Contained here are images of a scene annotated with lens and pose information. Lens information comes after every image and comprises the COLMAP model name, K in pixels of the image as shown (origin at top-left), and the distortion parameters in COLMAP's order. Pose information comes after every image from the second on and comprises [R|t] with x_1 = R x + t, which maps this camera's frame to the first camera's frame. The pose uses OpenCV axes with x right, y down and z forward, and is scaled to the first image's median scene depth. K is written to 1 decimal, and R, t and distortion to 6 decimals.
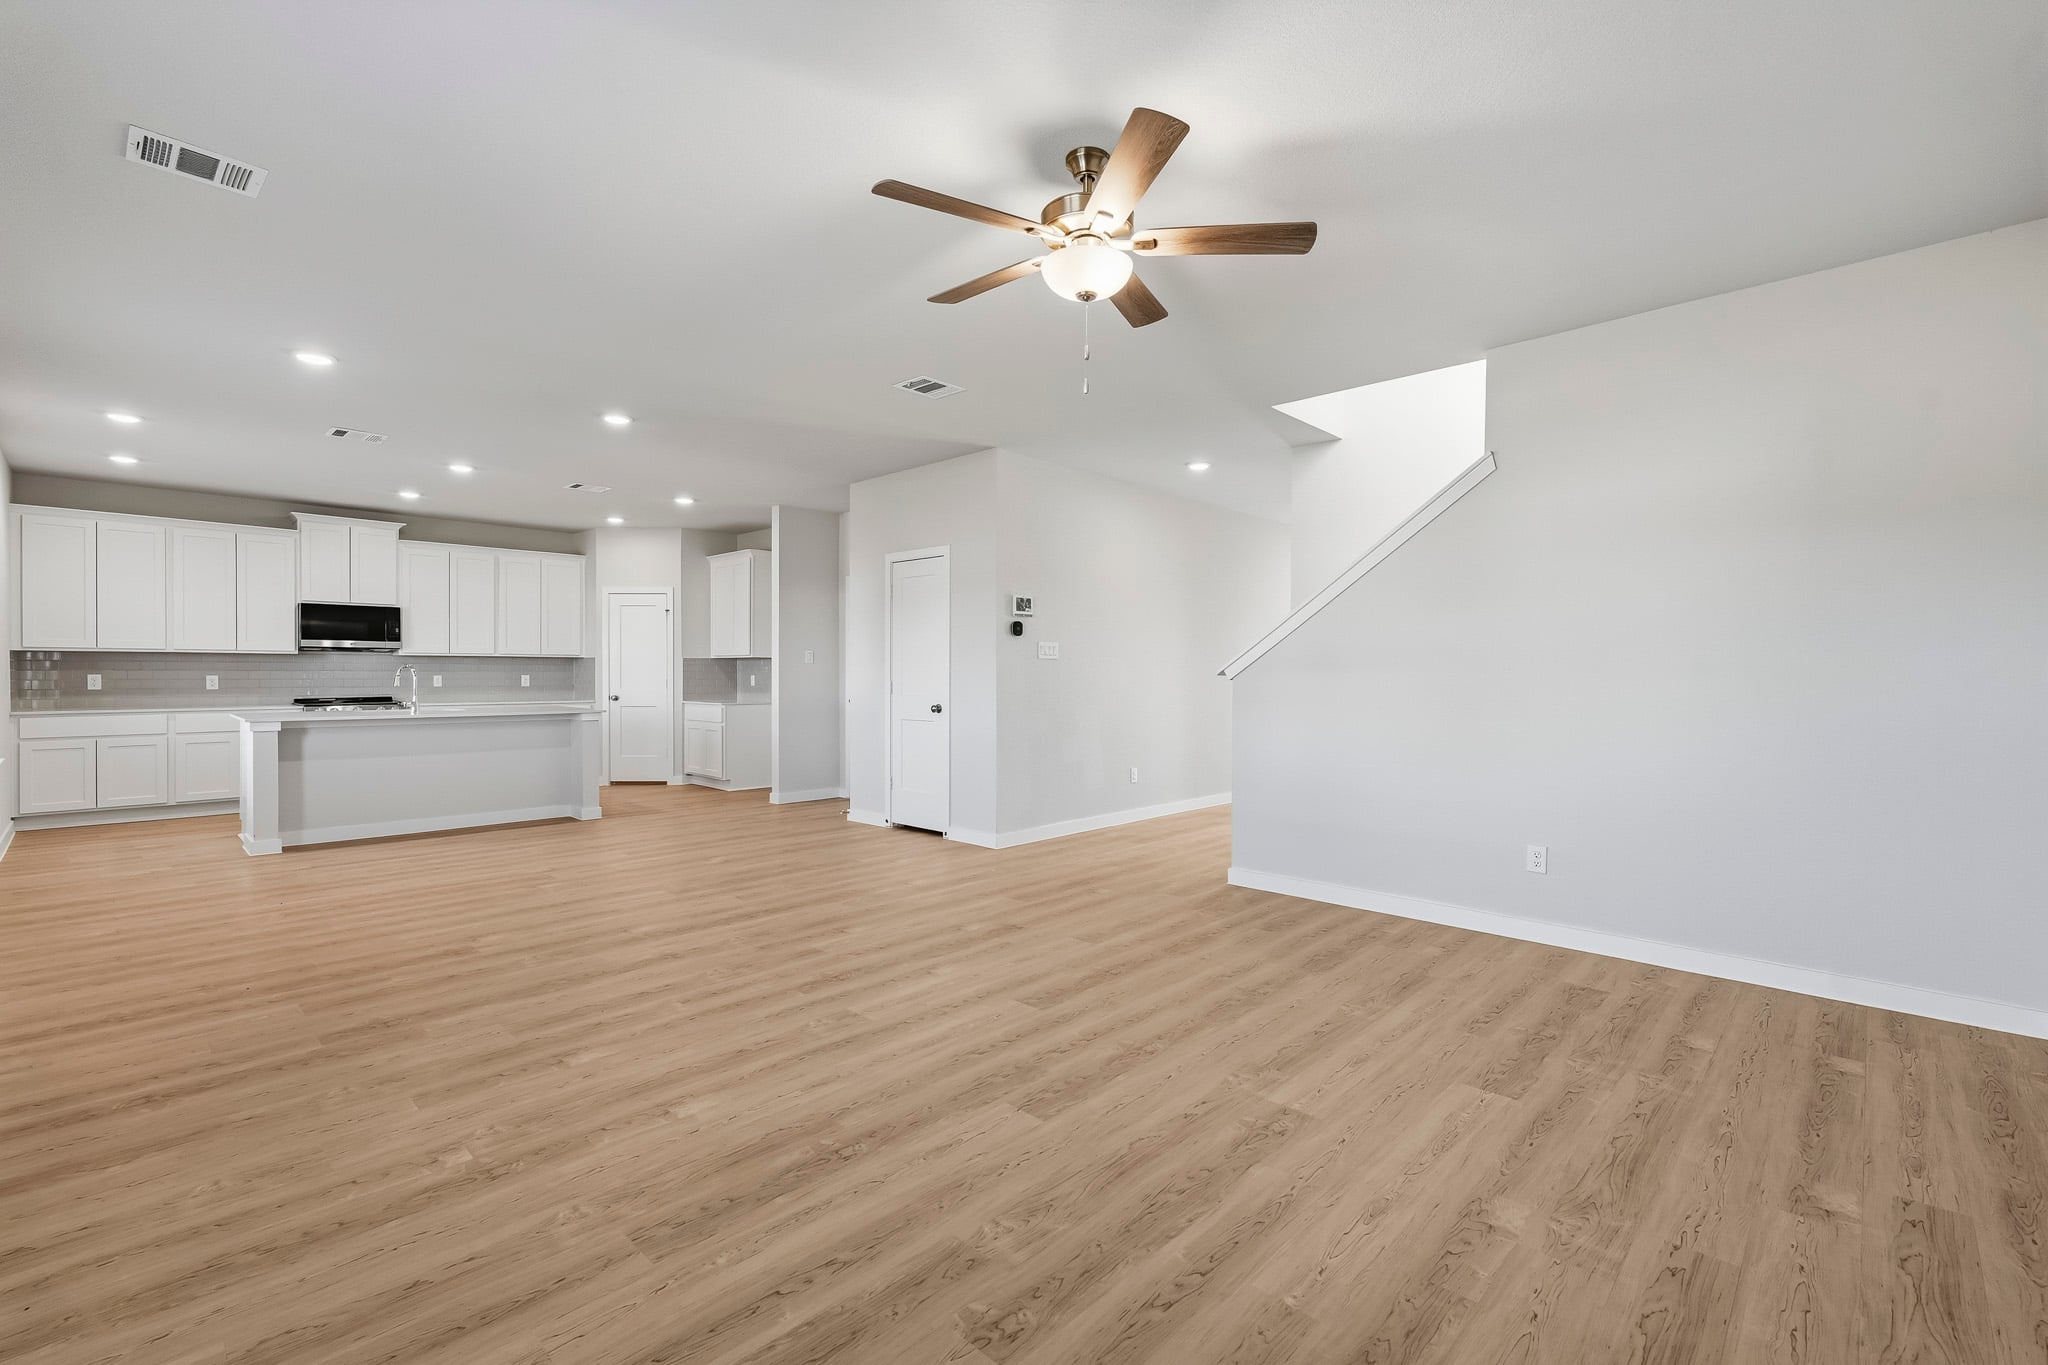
lens RADIAL K [[907.8, 0, 1022.1], [0, 907.8, 674.5], [0, 0, 1]] dist [0.001328, -0.000224]
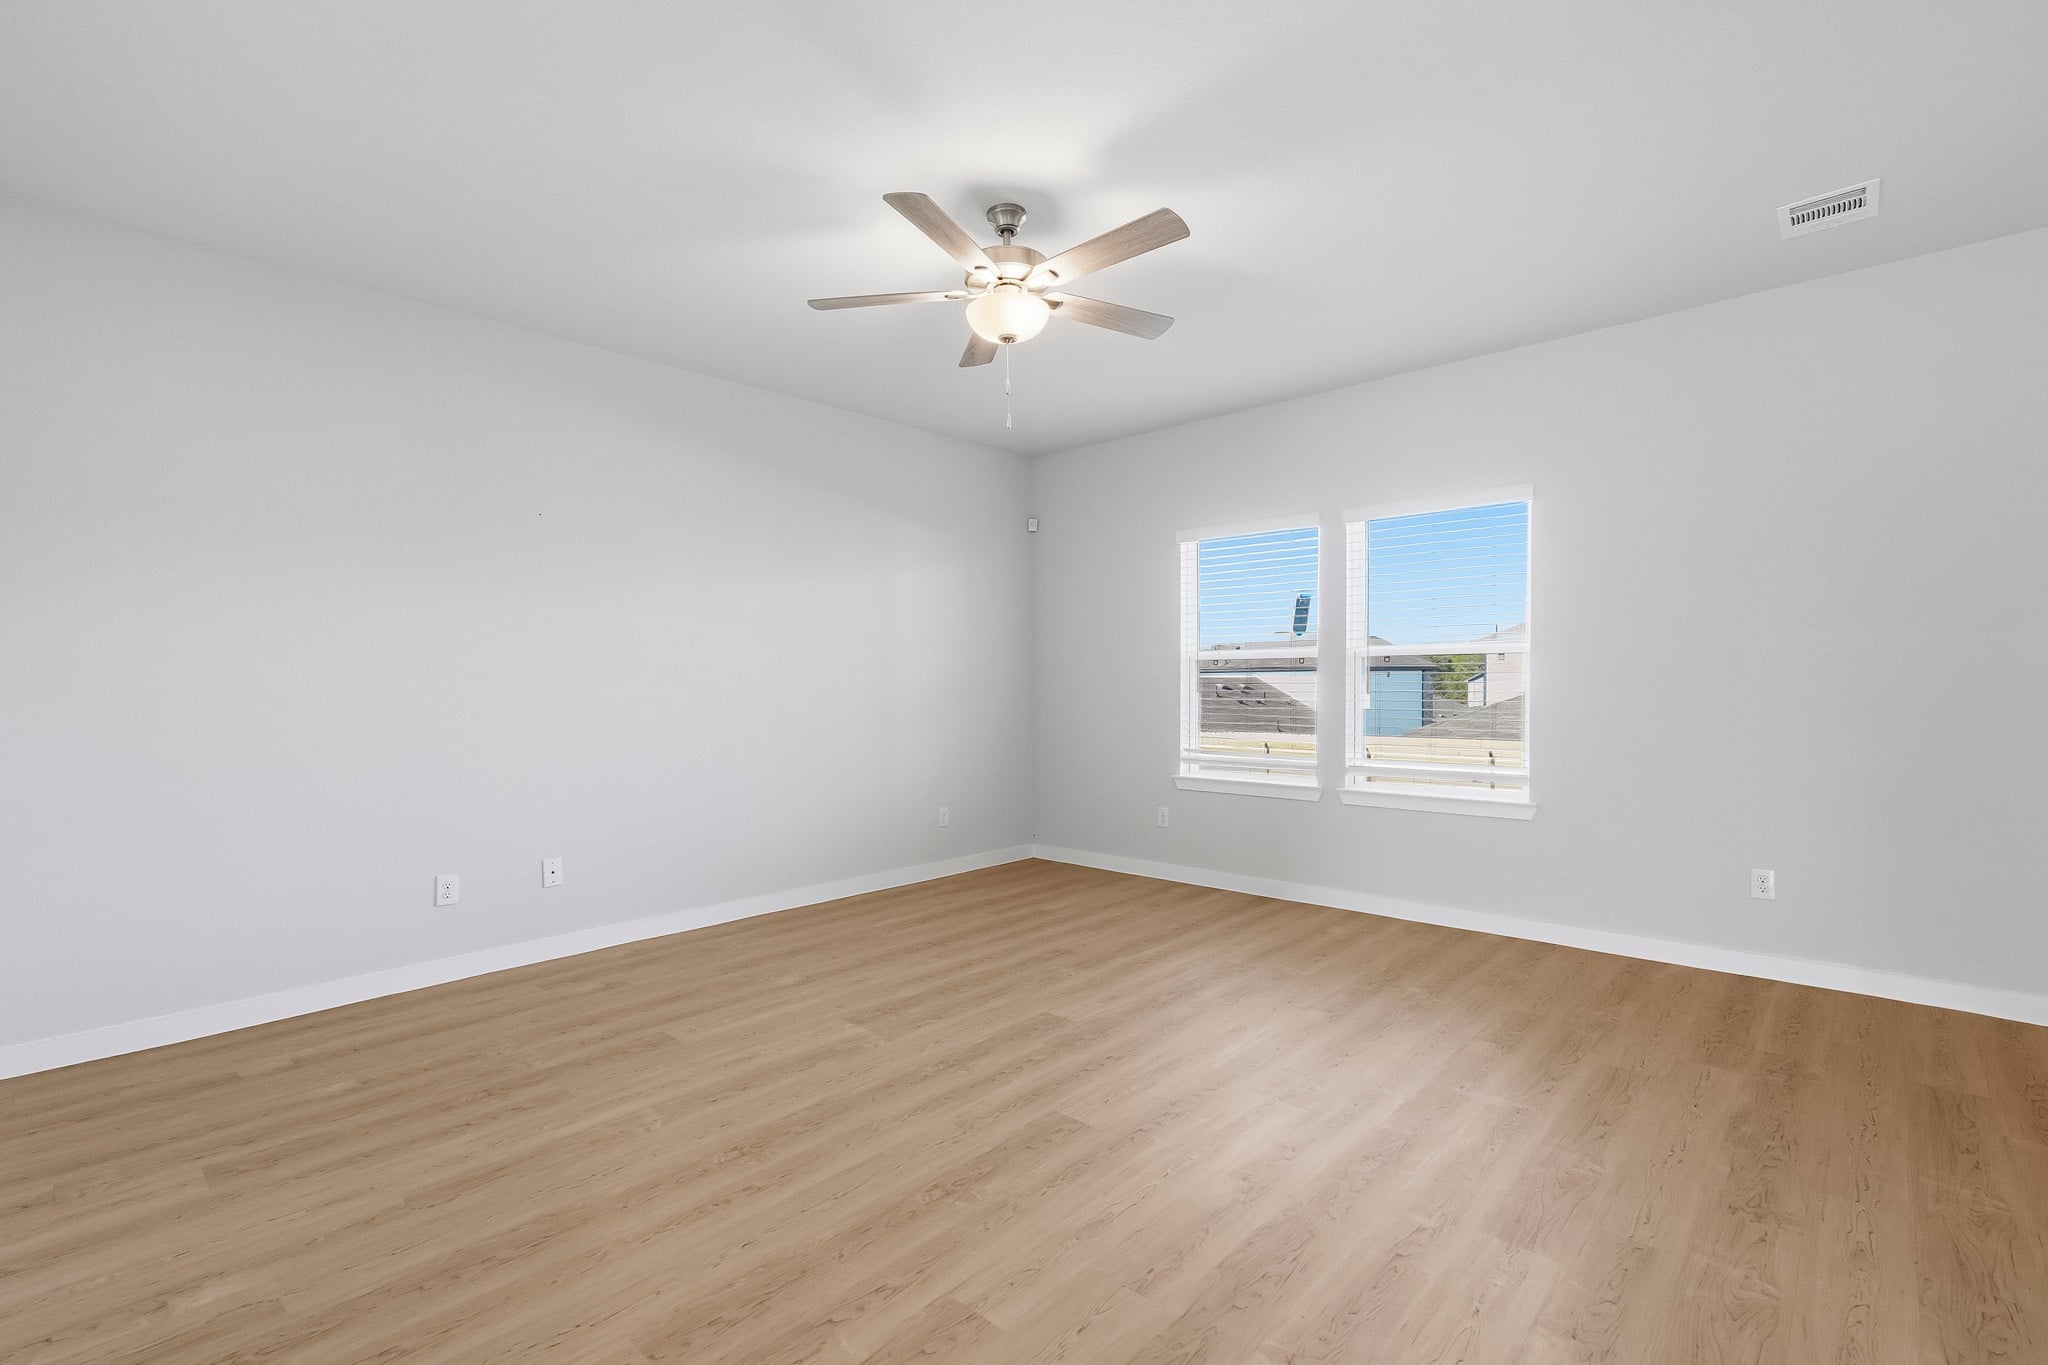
lens RADIAL K [[907.8, 0, 1024.7], [0, 907.8, 685.2], [0, 0, 1]] dist [0.001328, -0.000224]
pose [[-0.999788, 0.002153, -0.020475, 0.076480], [0.002075, 0.999991, 0.003827, -0.003984], [0.020483, 0.003783, -0.999783, 2.174139]]
